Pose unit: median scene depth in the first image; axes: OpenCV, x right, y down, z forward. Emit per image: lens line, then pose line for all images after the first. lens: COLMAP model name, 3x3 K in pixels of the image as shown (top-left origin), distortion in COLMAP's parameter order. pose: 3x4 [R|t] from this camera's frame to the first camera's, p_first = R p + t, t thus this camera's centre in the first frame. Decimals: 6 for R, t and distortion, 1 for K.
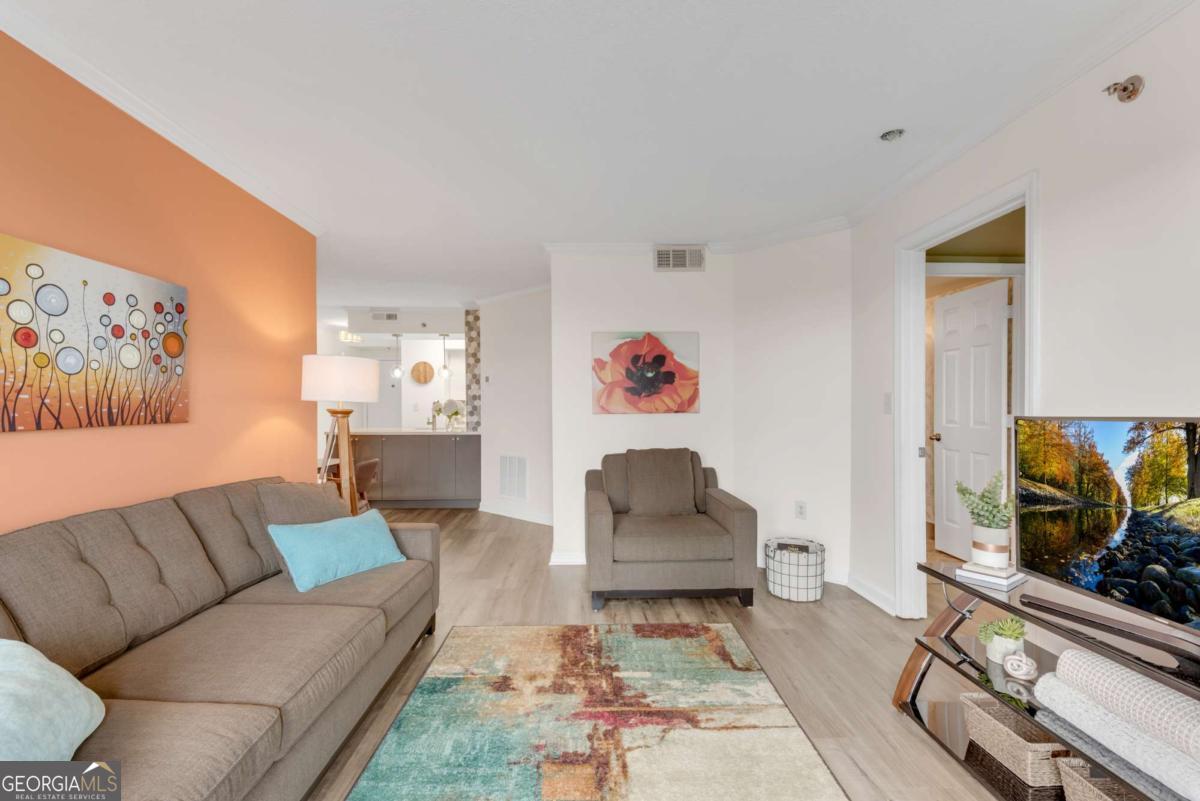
lens RADIAL K [[530.1, 0, 612.1], [0, 530.1, 402.6], [0, 0, 1]] dist [0.010077, -0.000440]
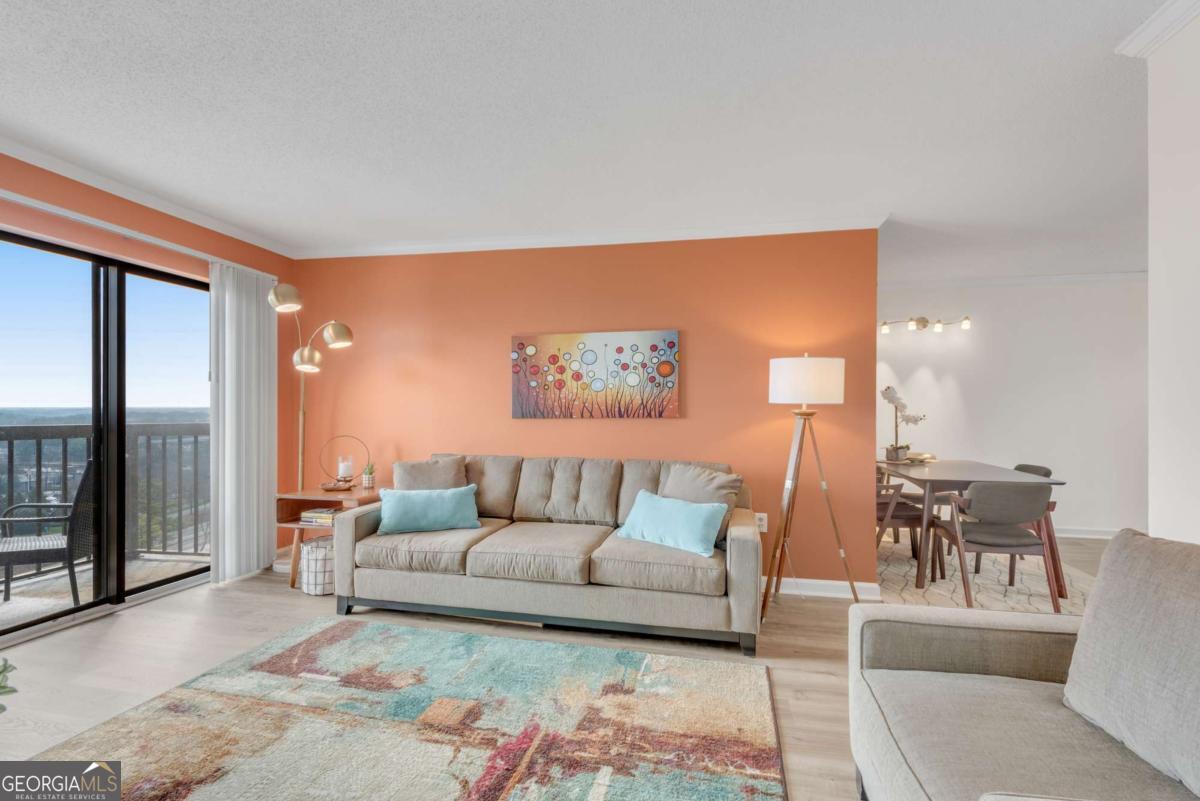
lens RADIAL K [[530.1, 0, 609.2], [0, 530.1, 404.5], [0, 0, 1]] dist [0.010077, -0.000440]
pose [[-0.250137, -0.009159, -0.968167, 0.898230], [0.004586, 0.999933, -0.010645, 0.017118], [0.968200, -0.007102, -0.250078, 1.475300]]
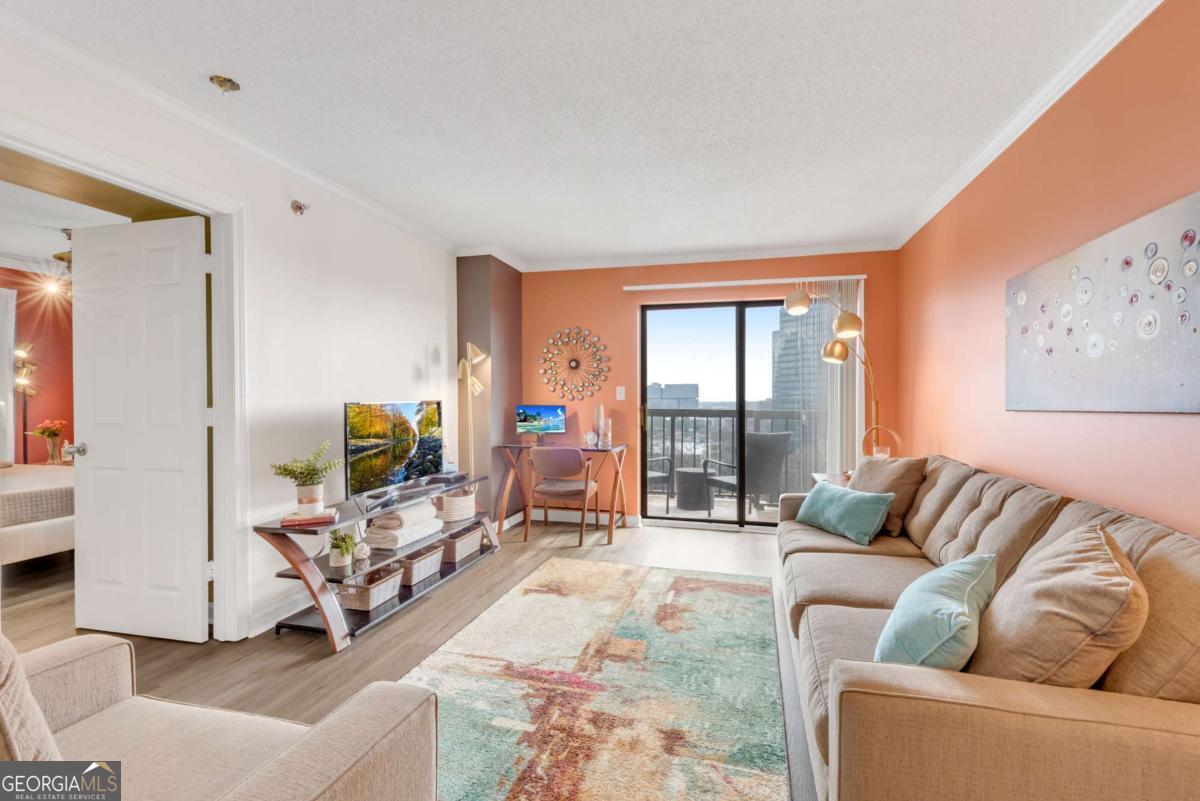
lens RADIAL K [[530.1, 0, 611.2], [0, 530.1, 407.1], [0, 0, 1]] dist [0.010077, -0.000440]
pose [[-0.953110, -0.000672, 0.302625, -0.426989], [-0.001263, 0.999998, -0.001758, 0.042771], [-0.302623, -0.002058, -0.953108, 2.129324]]
